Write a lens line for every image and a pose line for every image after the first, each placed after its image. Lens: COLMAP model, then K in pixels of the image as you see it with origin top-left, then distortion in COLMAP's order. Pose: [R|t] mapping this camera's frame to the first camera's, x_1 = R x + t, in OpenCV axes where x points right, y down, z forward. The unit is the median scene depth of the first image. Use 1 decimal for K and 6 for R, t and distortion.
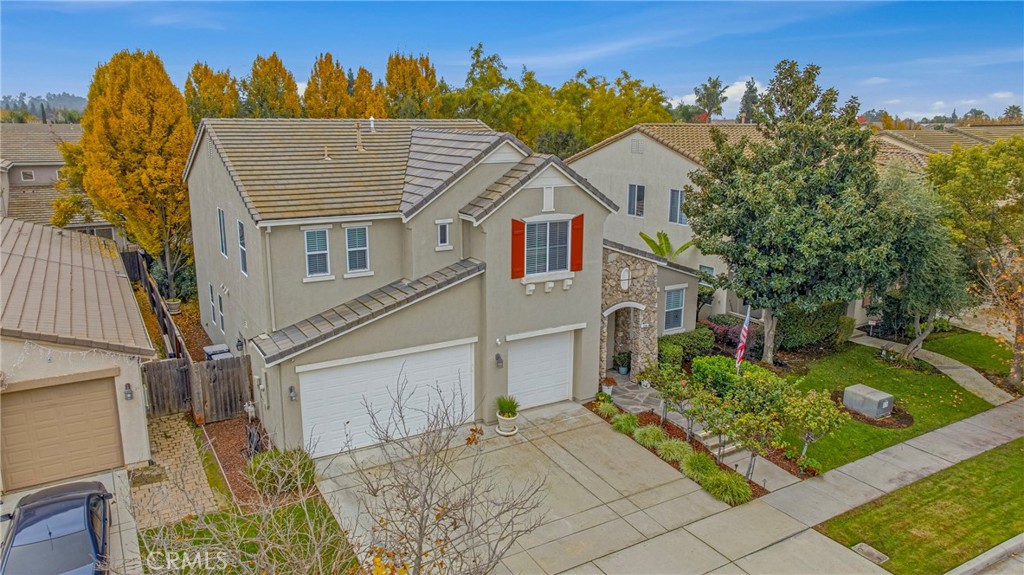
lens RADIAL K [[724.9, 0, 517.6], [0, 724.9, 283.6], [0, 0, 1]] dist [-0.010234, -0.002241]
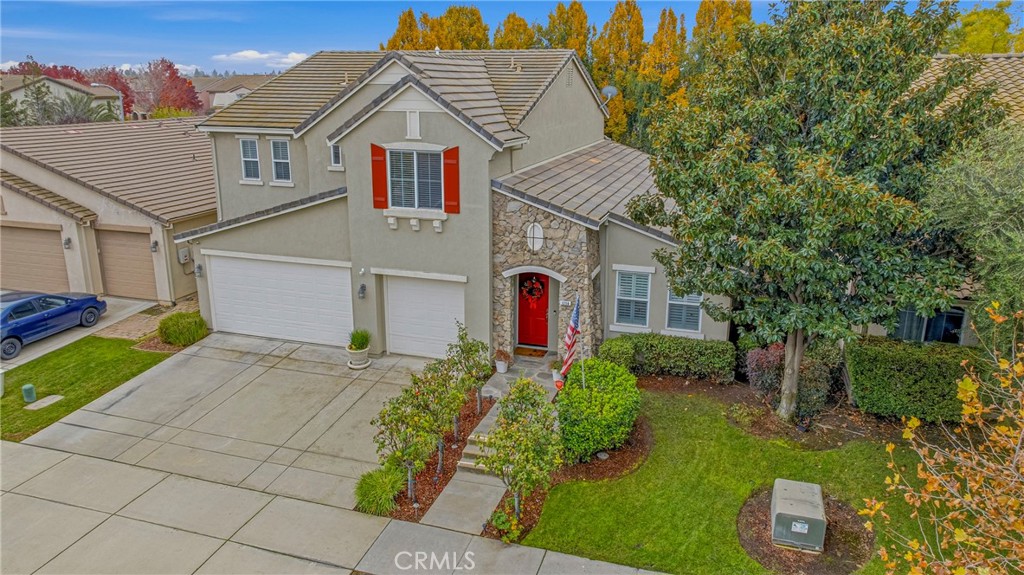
lens RADIAL K [[724.9, 0, 517.6], [0, 724.9, 283.6], [0, 0, 1]] dist [-0.010234, -0.002241]
pose [[0.659841, 0.199135, -0.724537, 0.814368], [-0.171086, 0.978733, 0.113190, -0.048721], [0.731668, 0.049271, 0.679878, 0.497963]]
